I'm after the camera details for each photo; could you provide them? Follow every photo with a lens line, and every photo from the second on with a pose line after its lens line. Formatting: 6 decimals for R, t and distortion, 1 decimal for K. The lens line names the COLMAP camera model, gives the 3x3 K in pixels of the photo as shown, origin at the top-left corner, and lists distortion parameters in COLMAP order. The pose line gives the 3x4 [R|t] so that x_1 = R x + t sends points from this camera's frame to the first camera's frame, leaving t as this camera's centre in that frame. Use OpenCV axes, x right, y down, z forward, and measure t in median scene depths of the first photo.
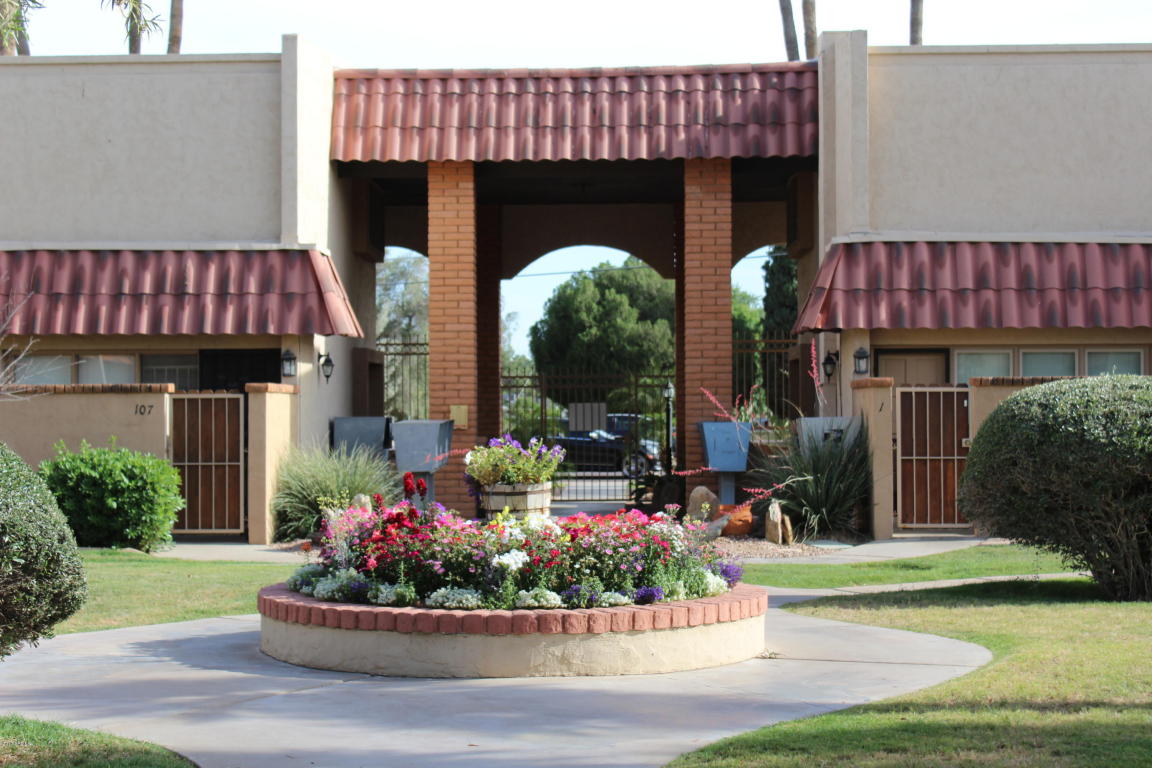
lens RADIAL K [[2083.3, 0, 576.9], [0, 2083.3, 385.7], [0, 0, 1]] dist [0.020961, 0.000000]
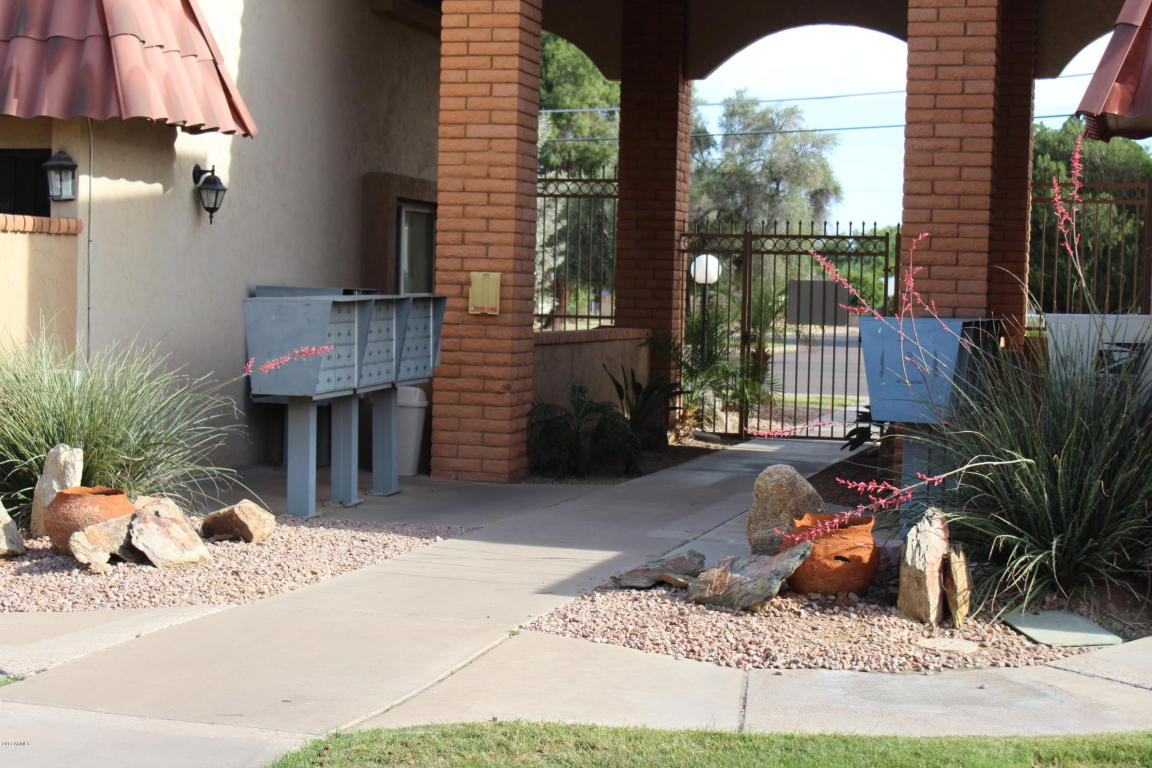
lens RADIAL K [[2083.3, 0, 575.6], [0, 2083.3, 379.3], [0, 0, 1]] dist [0.020961, 0.000000]
pose [[0.972578, 0.039678, -0.229168, 0.106430], [-0.027671, 0.998082, 0.055372, 0.007323], [0.230925, -0.047512, 0.971811, 0.522550]]
